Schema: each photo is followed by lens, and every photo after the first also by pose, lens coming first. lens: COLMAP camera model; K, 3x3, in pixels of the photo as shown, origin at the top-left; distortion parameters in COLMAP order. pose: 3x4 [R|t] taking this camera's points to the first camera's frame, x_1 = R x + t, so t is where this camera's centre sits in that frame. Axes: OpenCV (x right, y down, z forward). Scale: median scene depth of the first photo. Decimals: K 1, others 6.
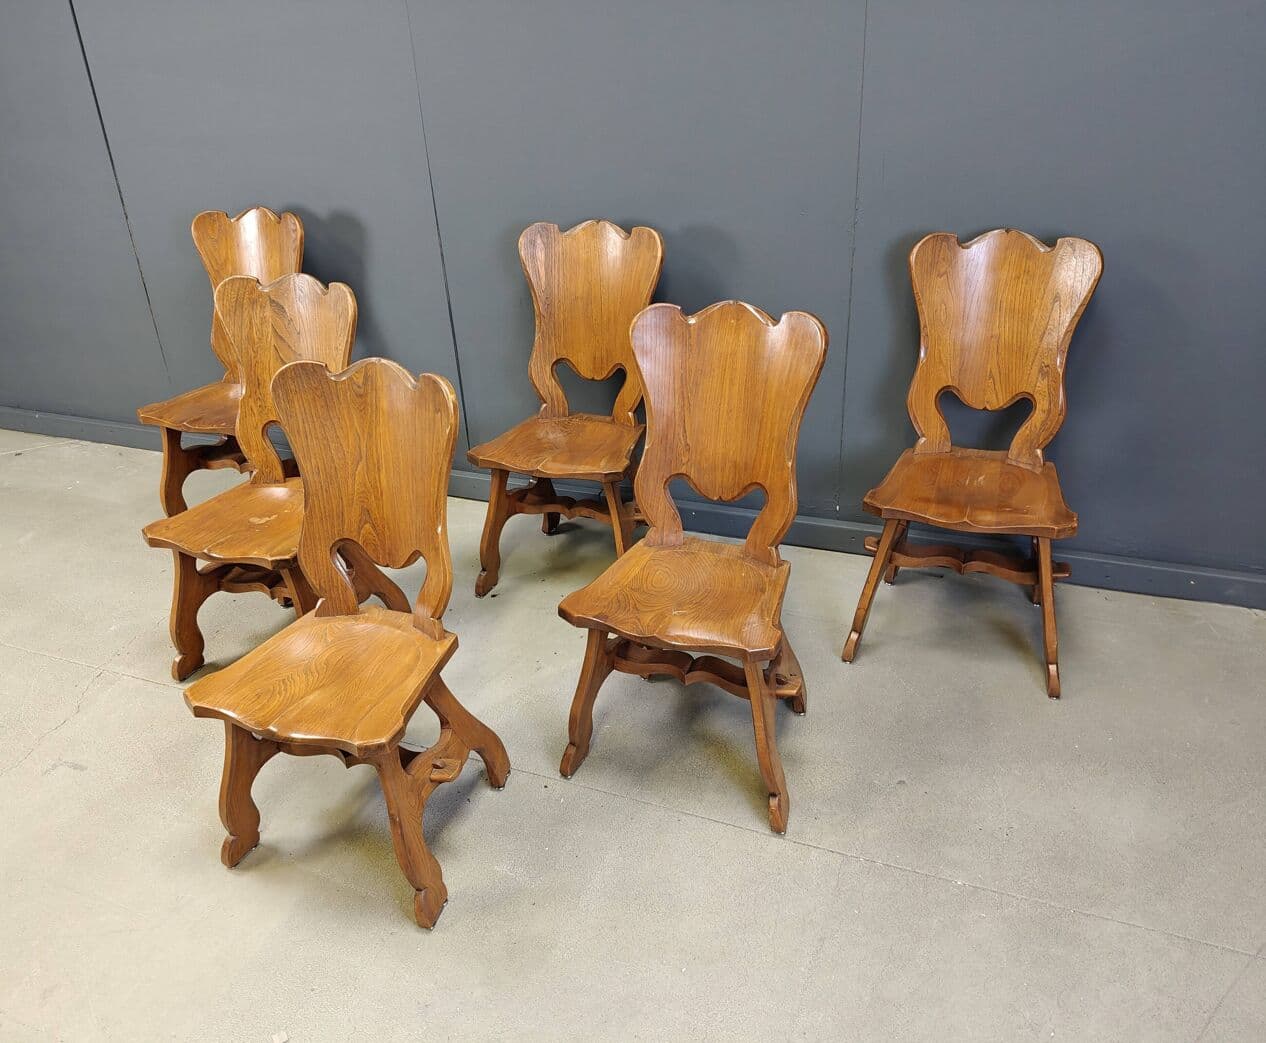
lens RADIAL K [[1067.6, 0, 571.2], [0, 1067.6, 524.9], [0, 0, 1]] dist [0.102343, -0.218679]
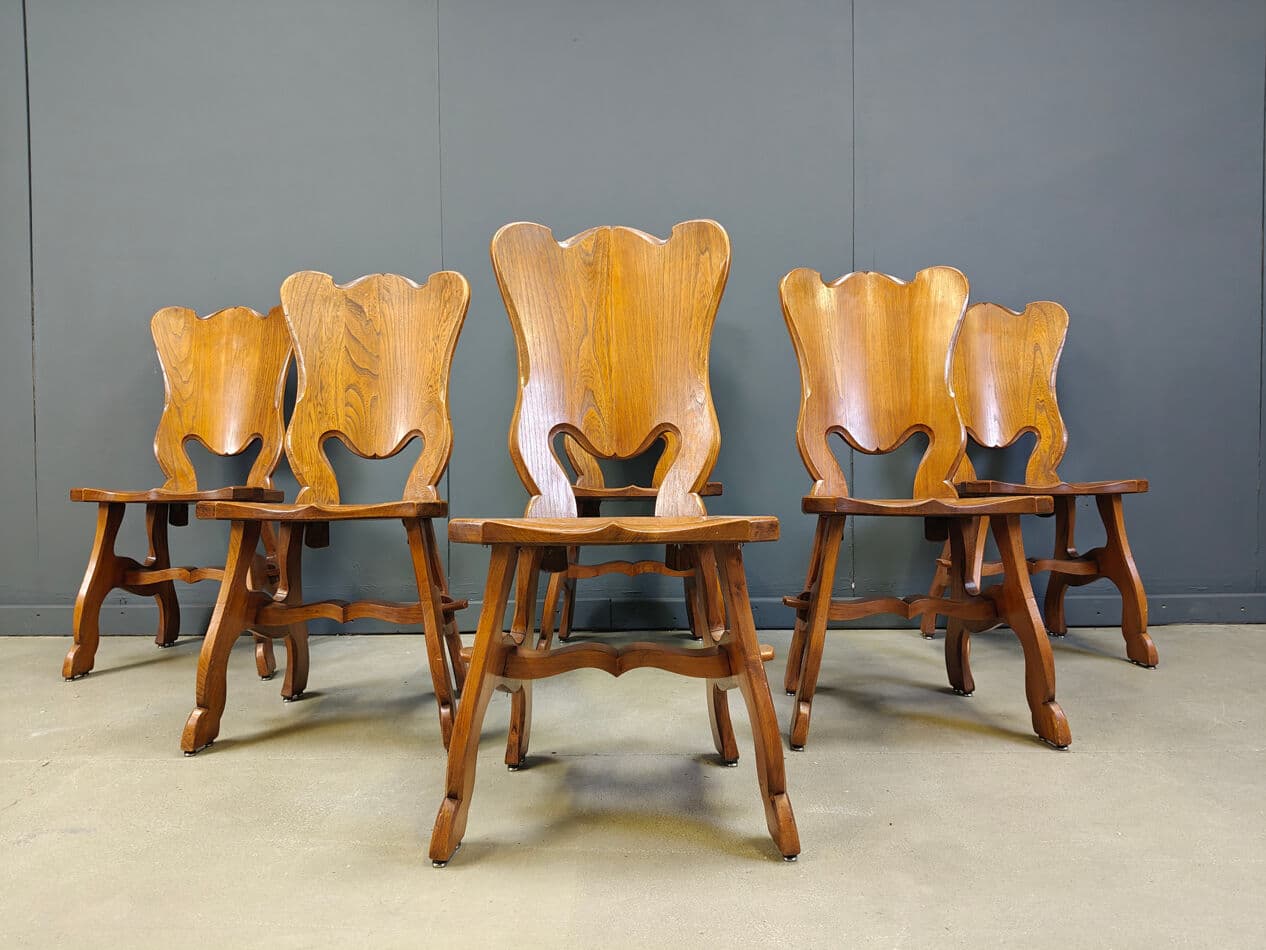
lens RADIAL K [[983.4, 0, 633.0], [0, 983.4, 475.0], [0, 0, 1]] dist [0.064063, -0.125289]
pose [[0.915447, 0.051167, 0.399174, -0.409299], [0.144762, 0.883624, -0.445256, 0.349679], [-0.375502, 0.465393, 0.801504, 0.332901]]
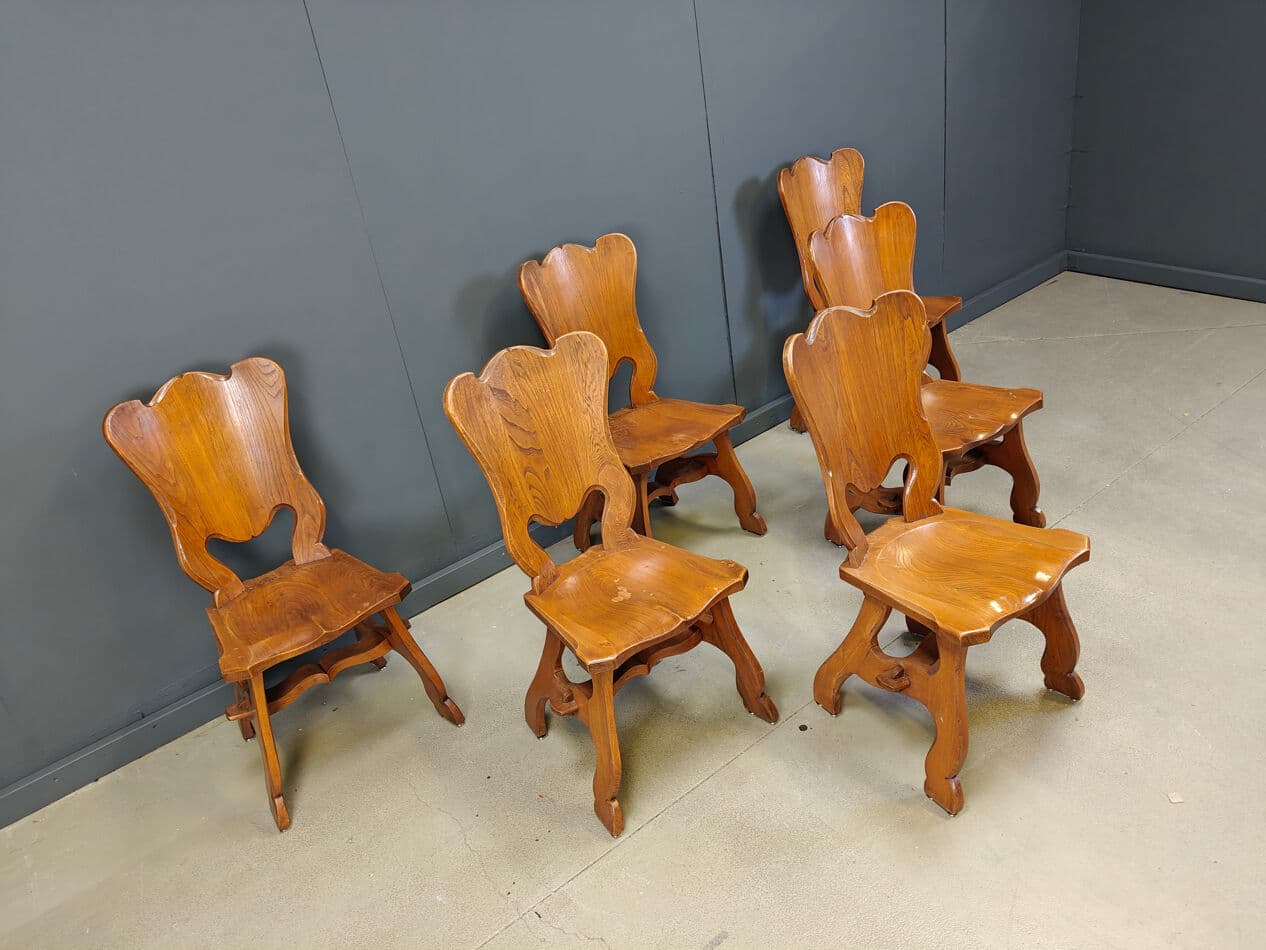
lens RADIAL K [[978.6, 0, 635.7], [0, 978.6, 478.9], [0, 0, 1]] dist [0.215371, -0.563259]
pose [[0.480683, -0.419018, 0.770304, -0.939821], [0.525035, 0.841109, 0.129902, -0.202510], [-0.702340, 0.341995, 0.624306, 0.463234]]
